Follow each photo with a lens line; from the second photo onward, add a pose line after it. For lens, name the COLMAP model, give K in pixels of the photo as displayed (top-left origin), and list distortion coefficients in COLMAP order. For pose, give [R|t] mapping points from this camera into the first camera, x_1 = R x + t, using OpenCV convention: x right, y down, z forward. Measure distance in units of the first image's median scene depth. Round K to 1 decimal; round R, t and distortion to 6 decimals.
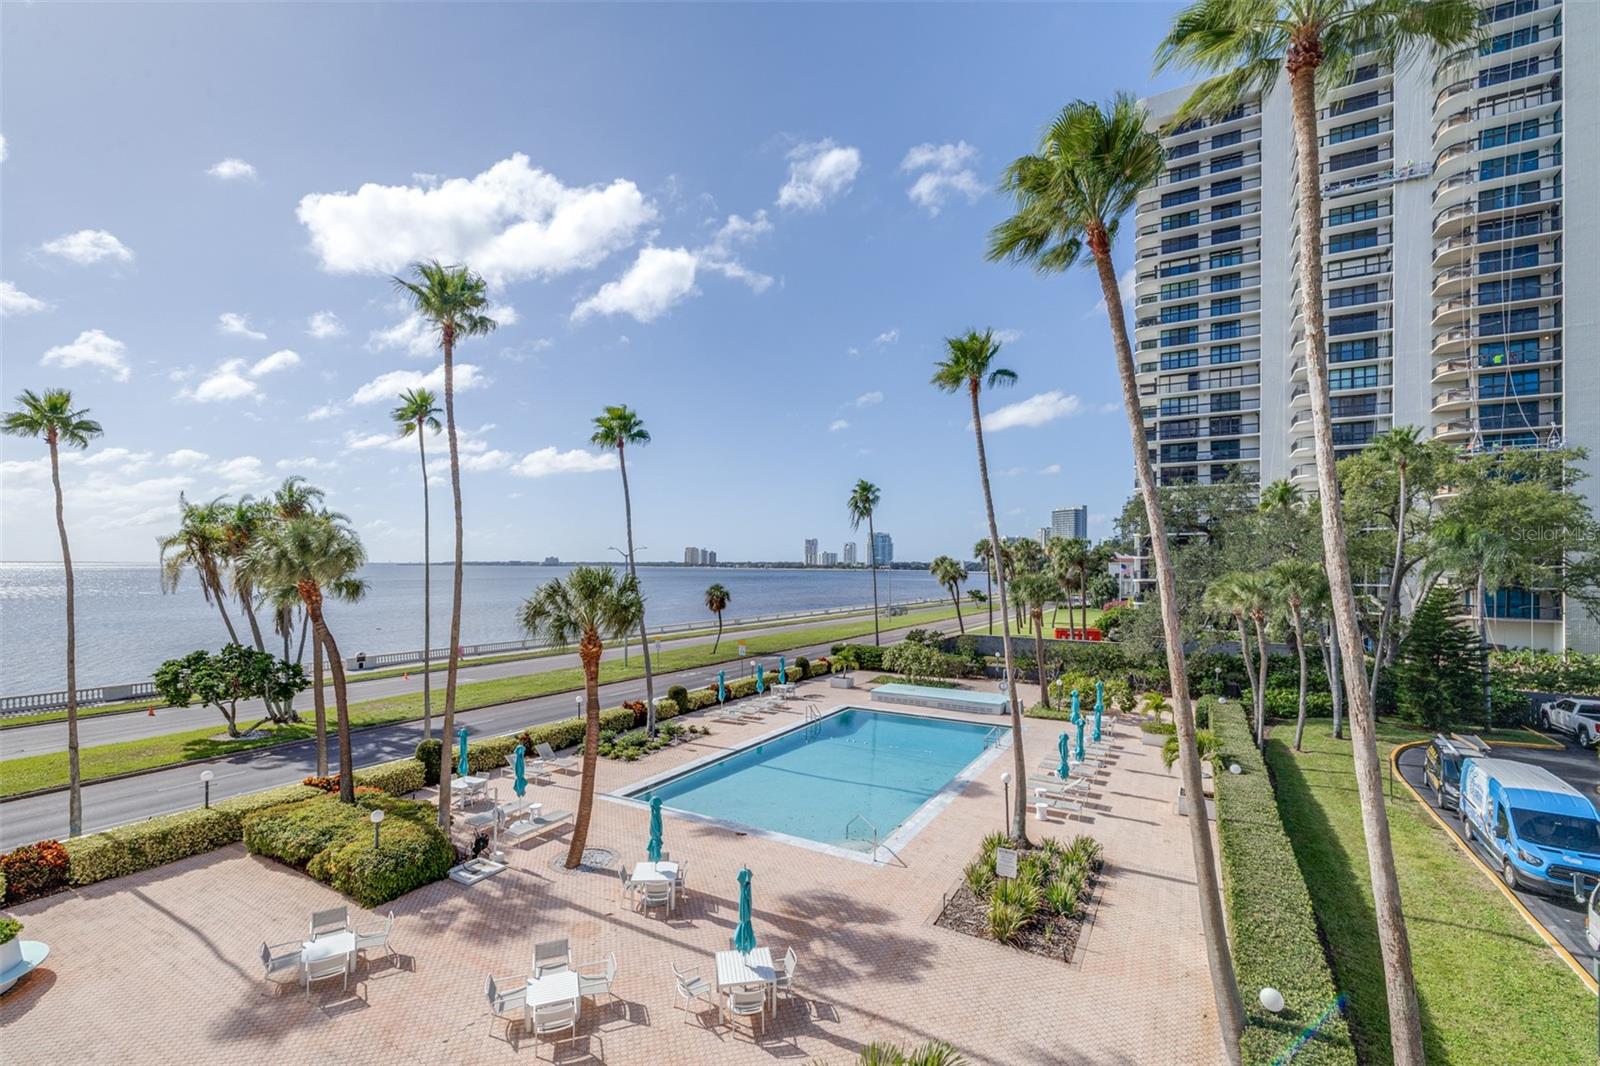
lens RADIAL K [[700.6, 0, 785.5], [0, 700.6, 562.2], [0, 0, 1]] dist [-0.001852, -0.000141]
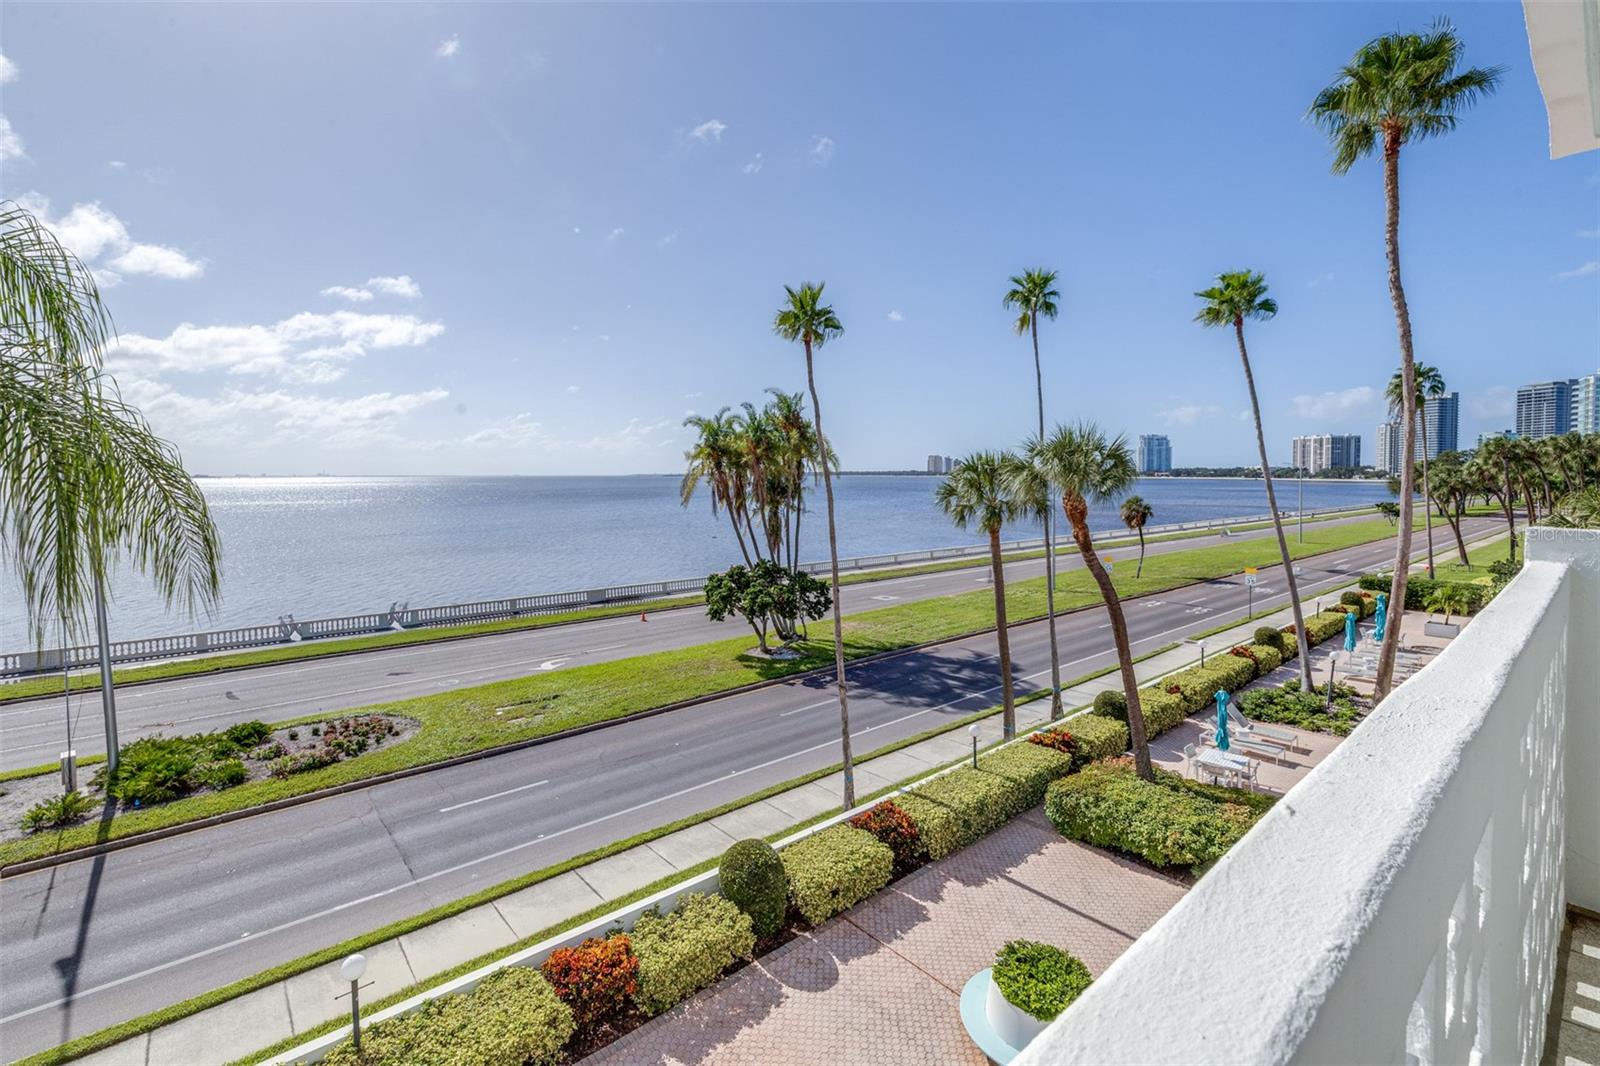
lens RADIAL K [[716.3, 0, 815.8], [0, 716.3, 531.9], [0, 0, 1]] dist [0.000497, 0.000479]
pose [[0.950489, 0.015051, -0.310395, -0.418957], [0.011248, 0.996506, 0.082764, -0.005876], [0.310556, -0.082158, 0.946998, 0.075895]]
